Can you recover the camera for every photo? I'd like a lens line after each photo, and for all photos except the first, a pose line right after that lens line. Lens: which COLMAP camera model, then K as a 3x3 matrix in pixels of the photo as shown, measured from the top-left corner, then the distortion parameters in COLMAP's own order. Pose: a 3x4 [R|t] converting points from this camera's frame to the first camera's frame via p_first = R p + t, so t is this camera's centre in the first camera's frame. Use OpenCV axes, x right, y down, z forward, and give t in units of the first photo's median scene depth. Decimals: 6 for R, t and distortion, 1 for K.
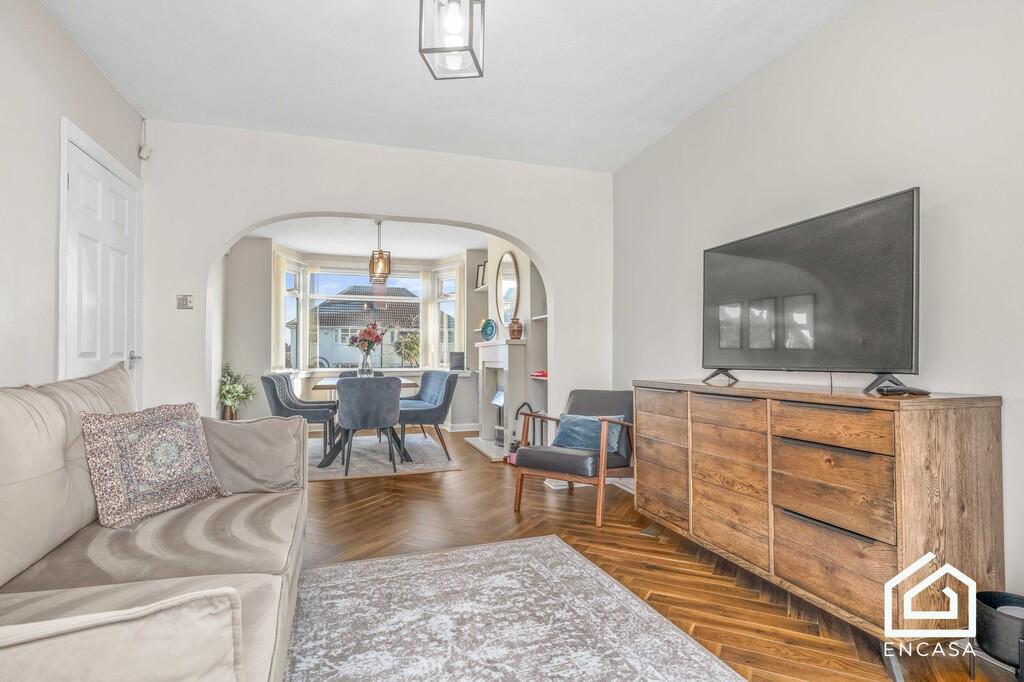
lens RADIAL K [[527.6, 0, 518.8], [0, 527.6, 349.5], [0, 0, 1]] dist [-0.001462, -0.000190]
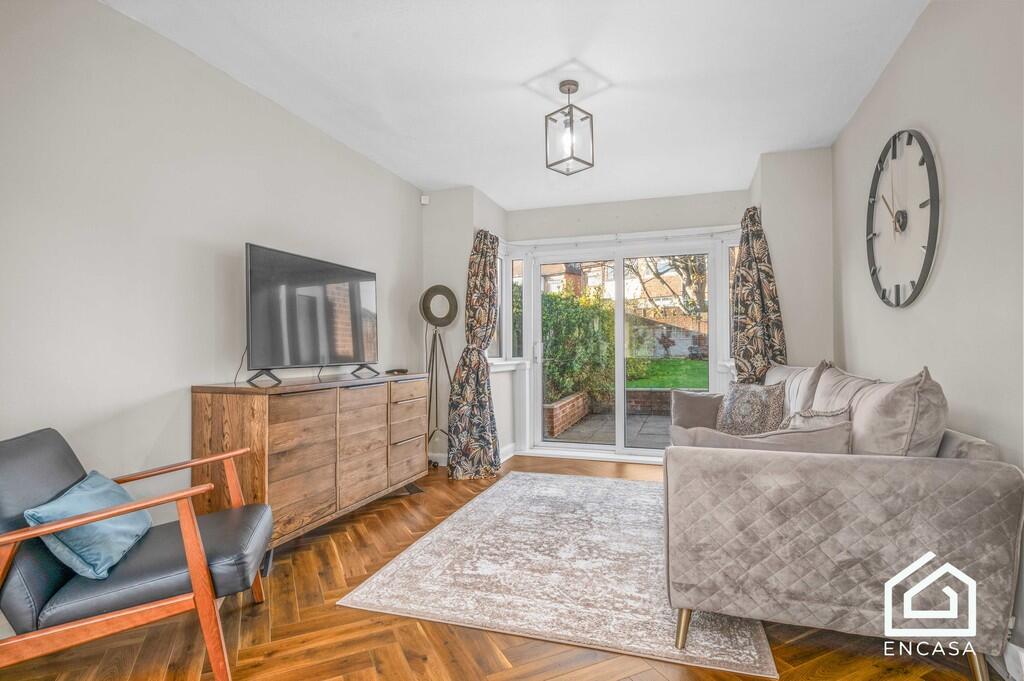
lens RADIAL K [[527.6, 0, 511.8], [0, 527.6, 345.2], [0, 0, 1]] dist [-0.001462, -0.000190]
pose [[-0.795828, 0.007304, 0.605479, -0.747796], [-0.005729, 0.999792, -0.019590, 0.010231], [-0.605496, -0.019059, -0.795620, 1.893660]]
